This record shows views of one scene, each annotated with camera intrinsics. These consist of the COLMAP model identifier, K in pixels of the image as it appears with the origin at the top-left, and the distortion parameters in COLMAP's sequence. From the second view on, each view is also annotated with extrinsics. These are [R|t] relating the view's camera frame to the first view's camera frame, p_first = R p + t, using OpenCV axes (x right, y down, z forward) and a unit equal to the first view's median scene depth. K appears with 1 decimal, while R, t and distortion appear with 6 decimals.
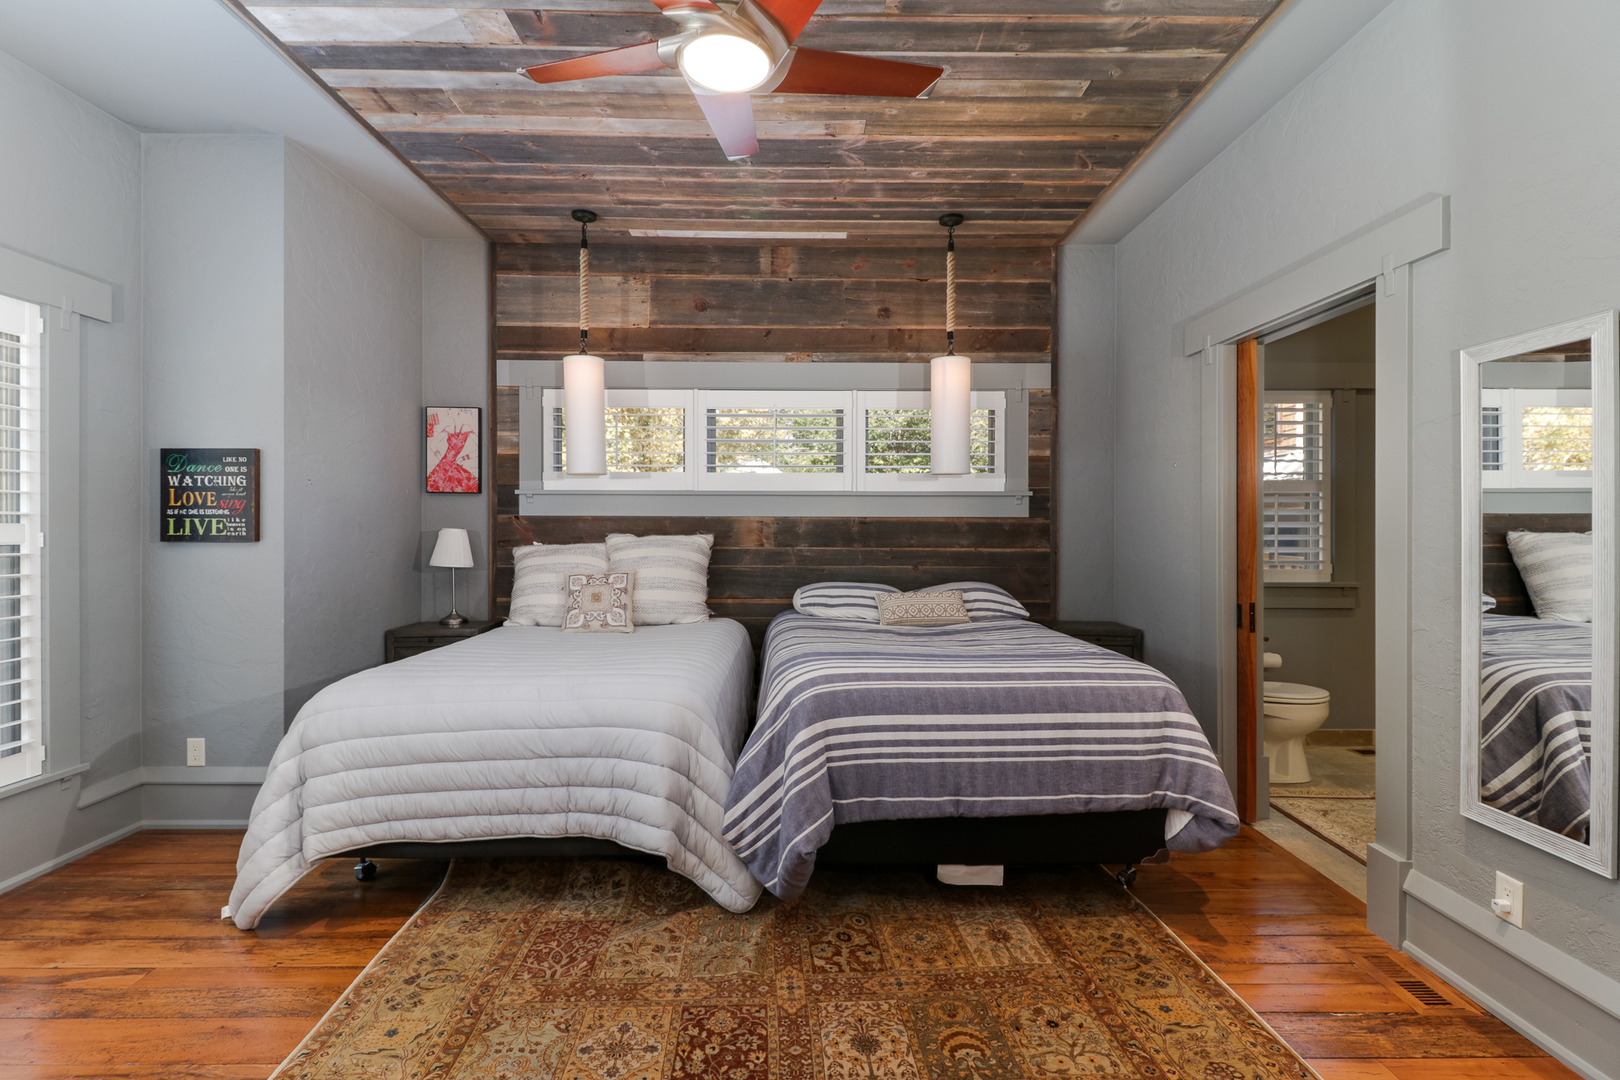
lens RADIAL K [[756.0, 0, 812.4], [0, 756.0, 528.3], [0, 0, 1]] dist [0.014430, -0.008896]
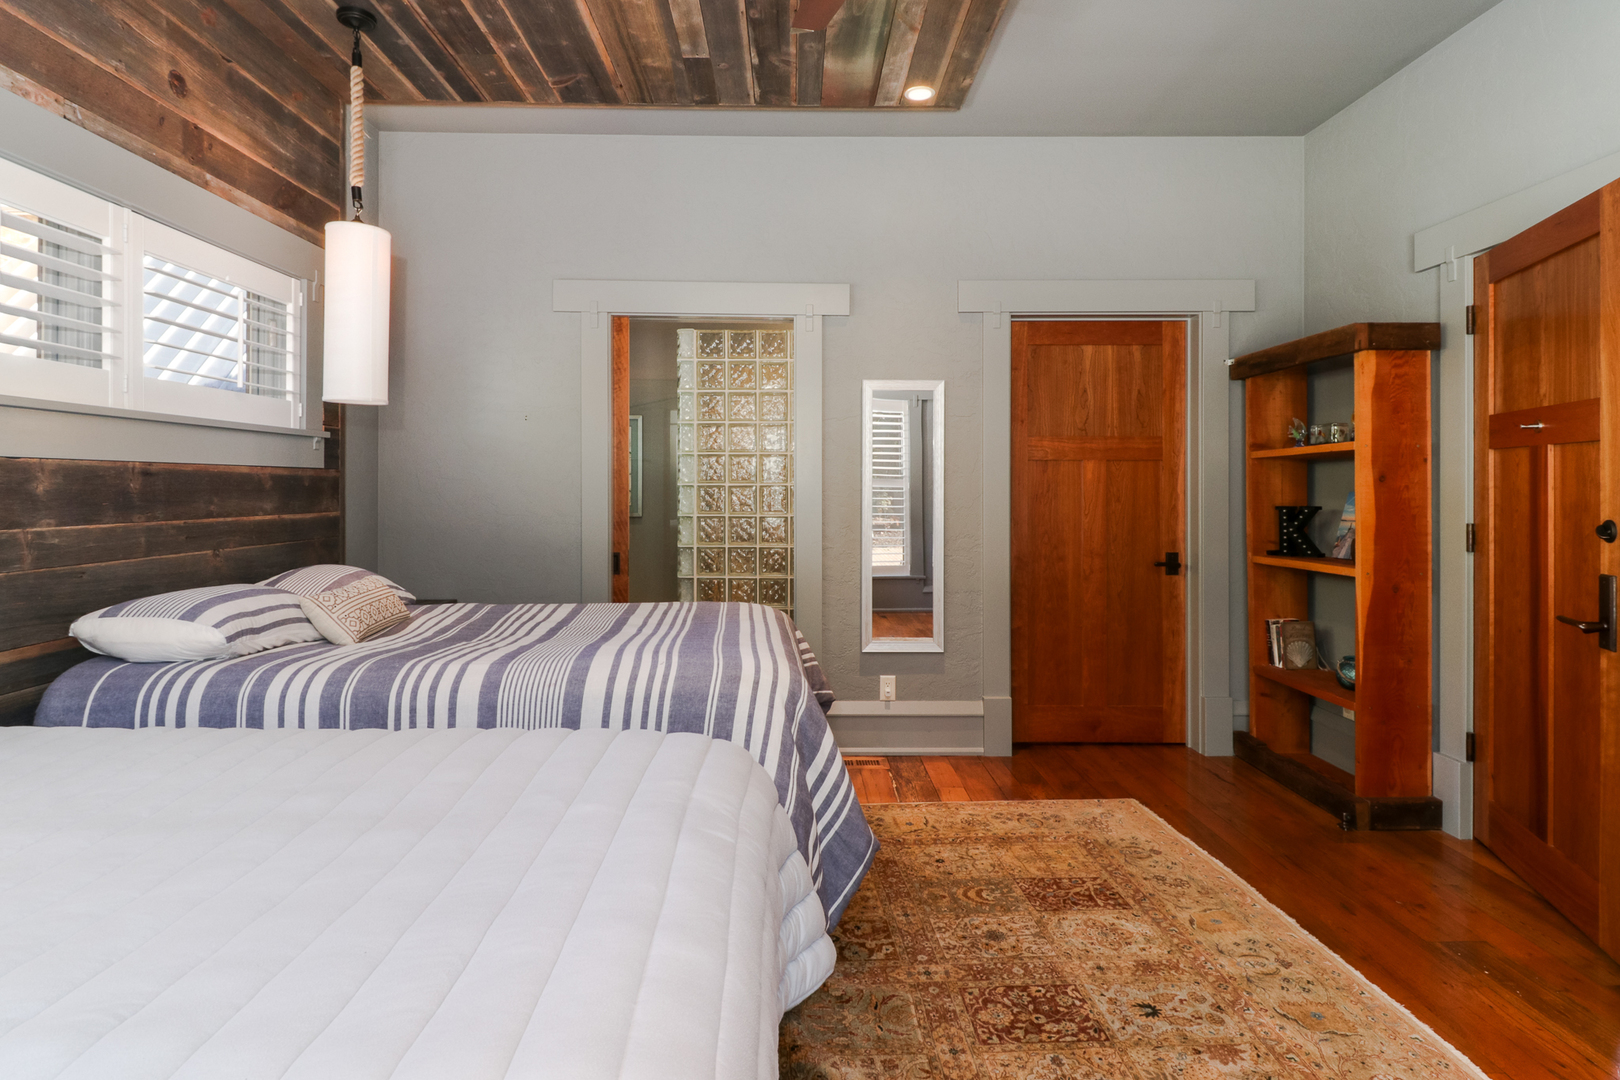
lens RADIAL K [[847.6, 0, 817.8], [0, 847.6, 496.3], [0, 0, 1]] dist [-0.001578, -0.000008]
pose [[-0.005752, -0.016203, 0.999852, -0.581534], [-0.002785, 0.999865, 0.016188, -0.002760], [-0.999980, -0.002691, -0.005796, 0.620117]]
